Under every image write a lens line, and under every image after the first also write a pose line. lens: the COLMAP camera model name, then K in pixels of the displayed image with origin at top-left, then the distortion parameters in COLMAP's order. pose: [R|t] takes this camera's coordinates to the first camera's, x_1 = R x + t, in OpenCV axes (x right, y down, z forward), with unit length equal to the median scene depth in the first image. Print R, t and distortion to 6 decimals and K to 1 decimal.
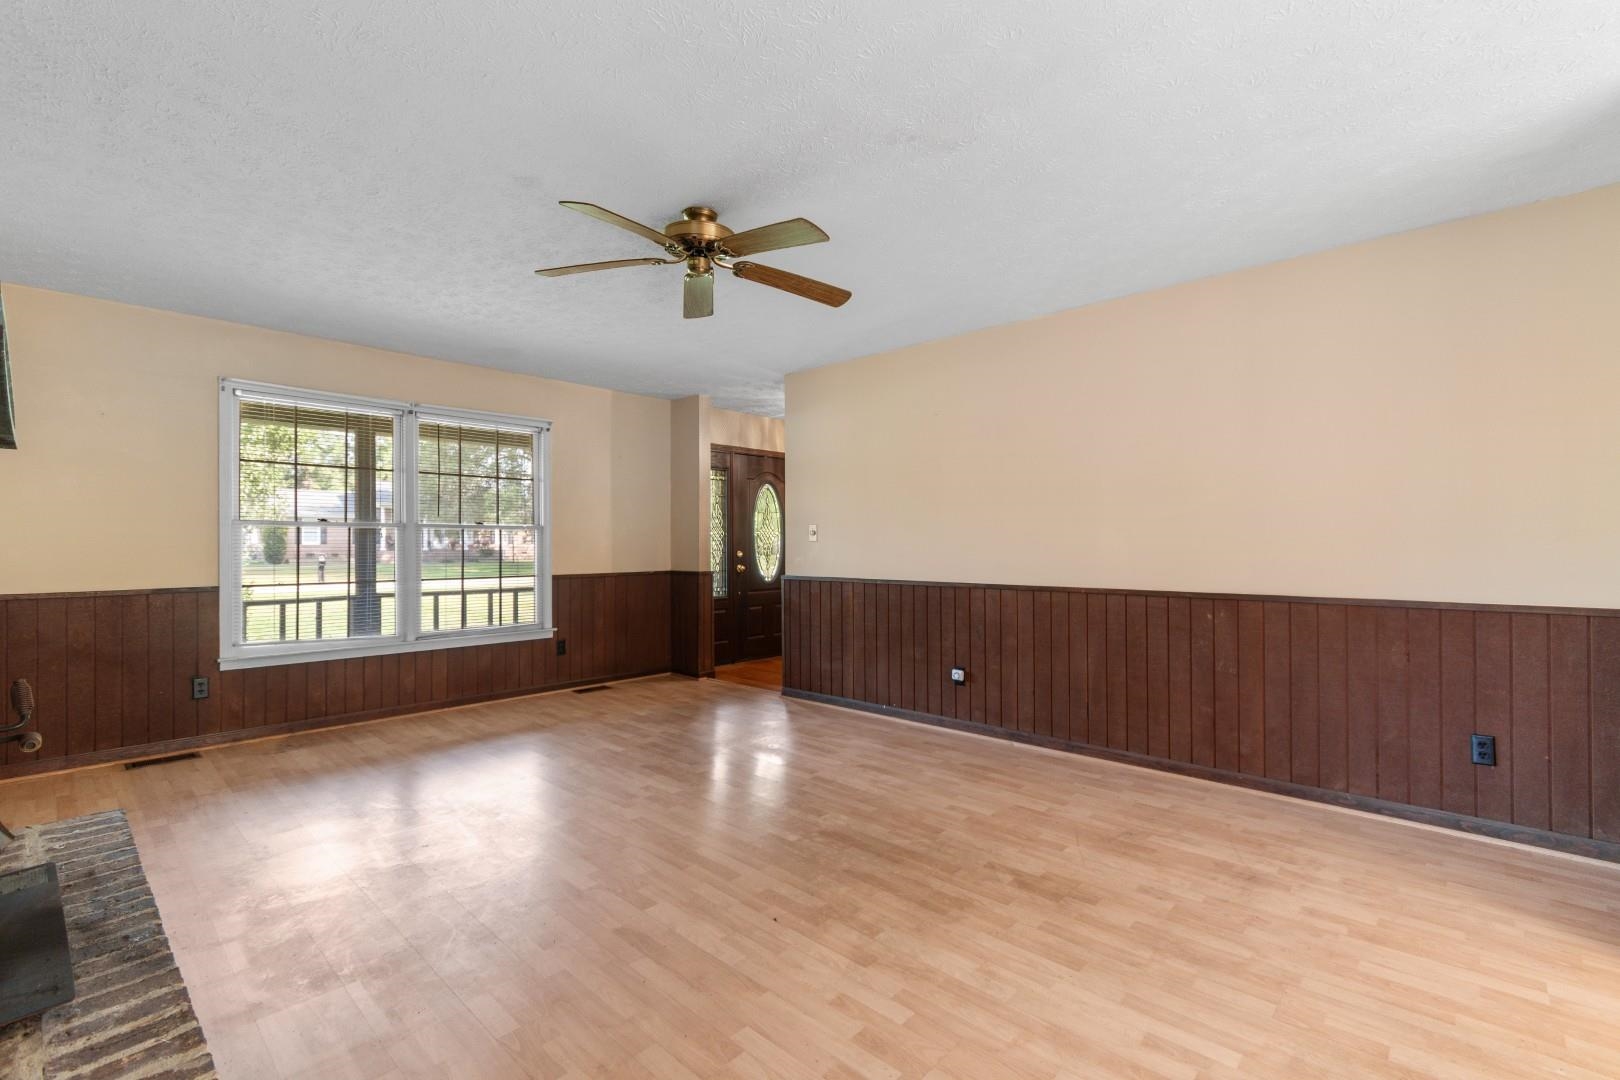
lens RADIAL K [[727.5, 0, 848.8], [0, 727.5, 533.7], [0, 0, 1]] dist [0.005612, 0.000498]
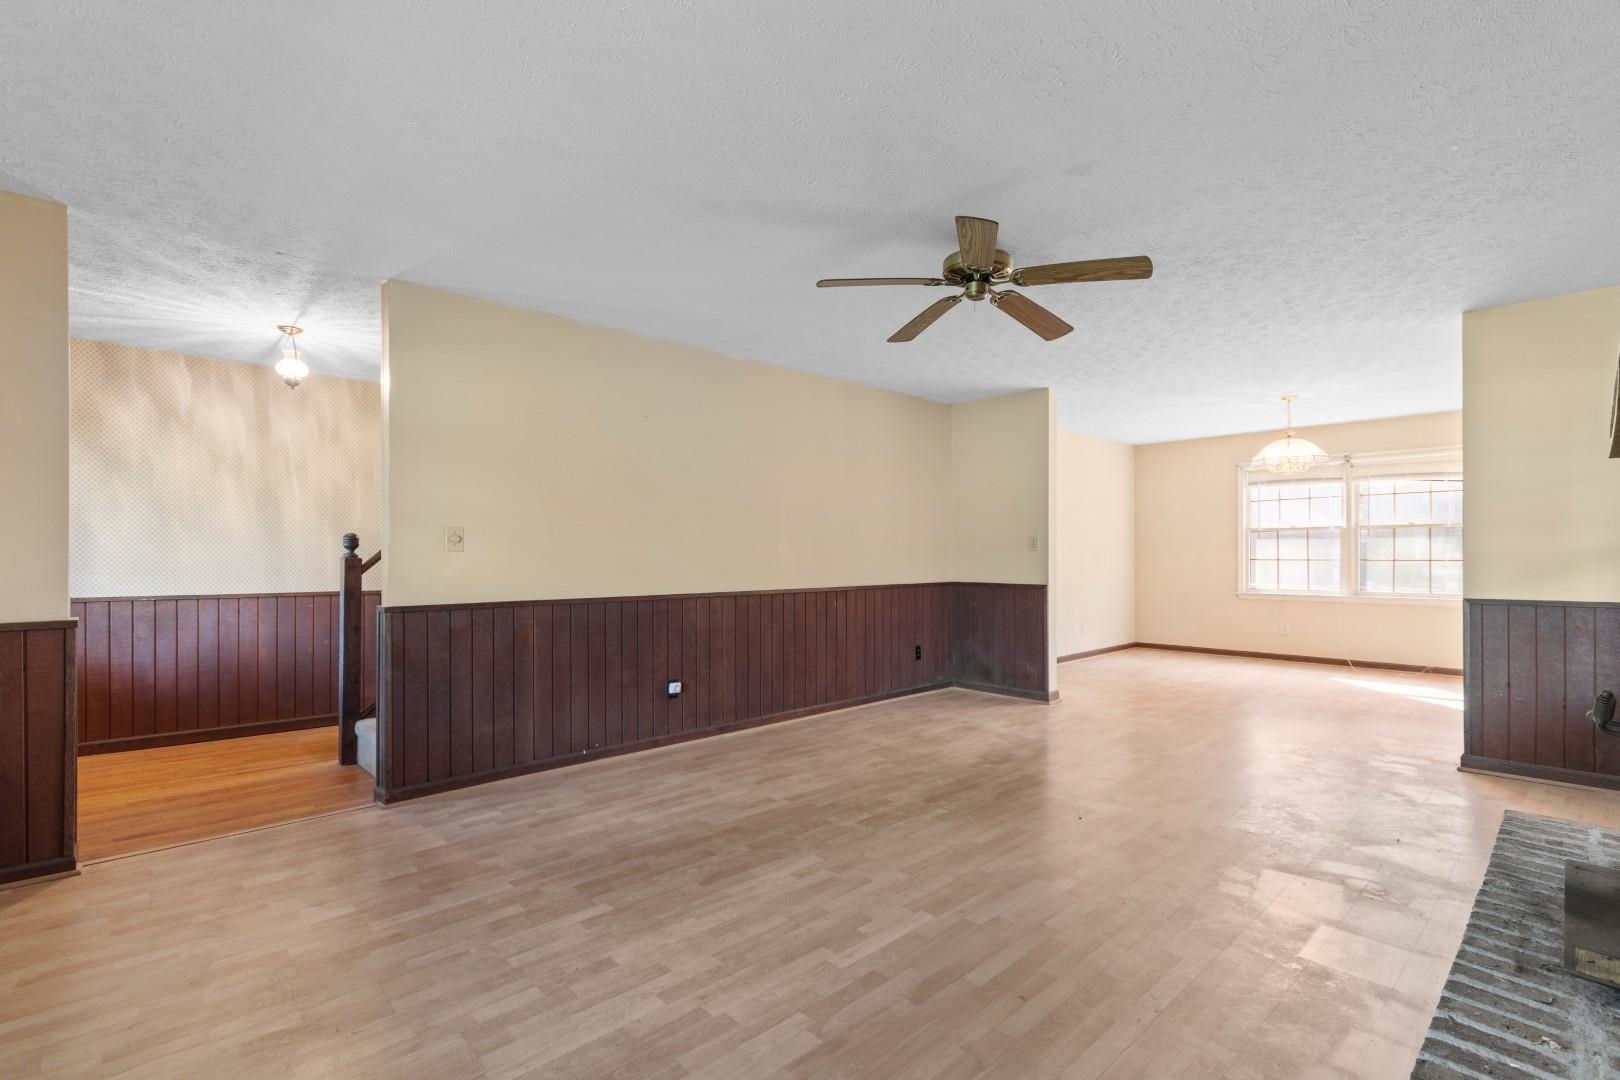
lens RADIAL K [[727.5, 0, 811.3], [0, 727.5, 552.3], [0, 0, 1]] dist [0.005612, 0.000498]
pose [[0.090102, 0.006831, 0.995909, -0.984440], [-0.010797, 0.999924, -0.005882, 0.017568], [-0.995874, -0.010223, 0.090169, 0.881737]]
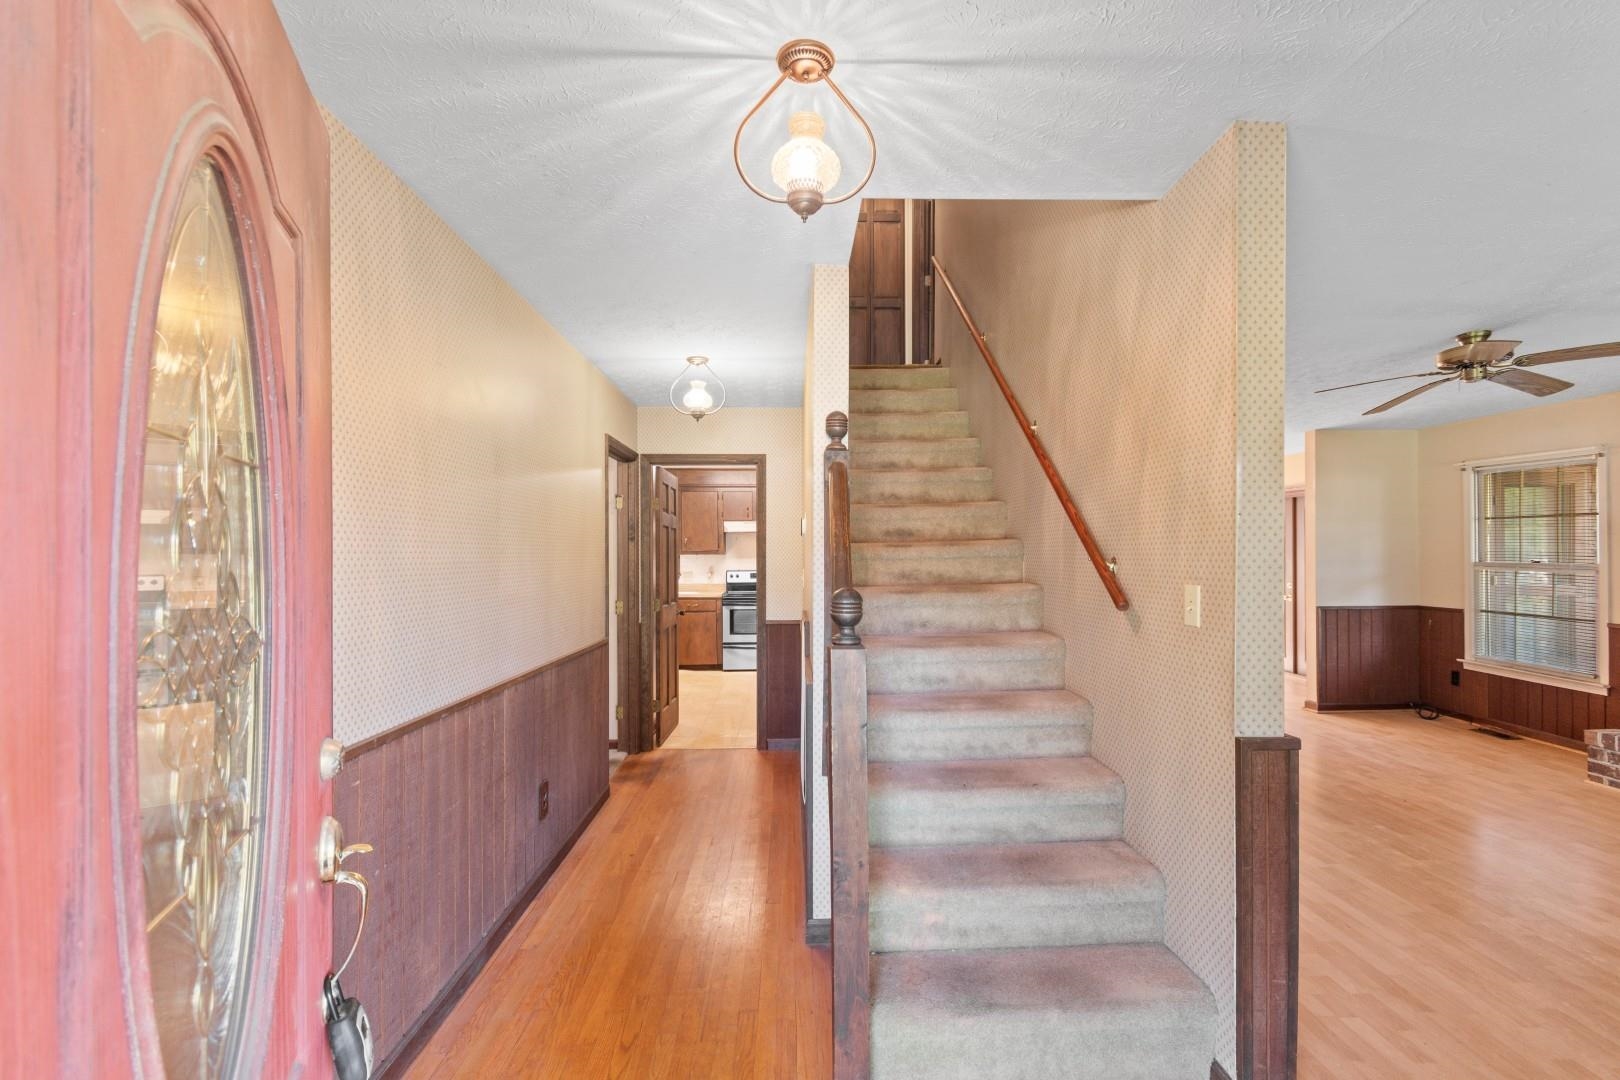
lens RADIAL K [[727.5, 0, 810.6], [0, 727.5, 556.6], [0, 0, 1]] dist [0.005612, 0.000498]
pose [[-0.689094, 0.010051, 0.724602, -0.222032], [-0.006016, 0.999790, -0.019589, -0.007391], [-0.724647, -0.017858, -0.688889, 2.081341]]
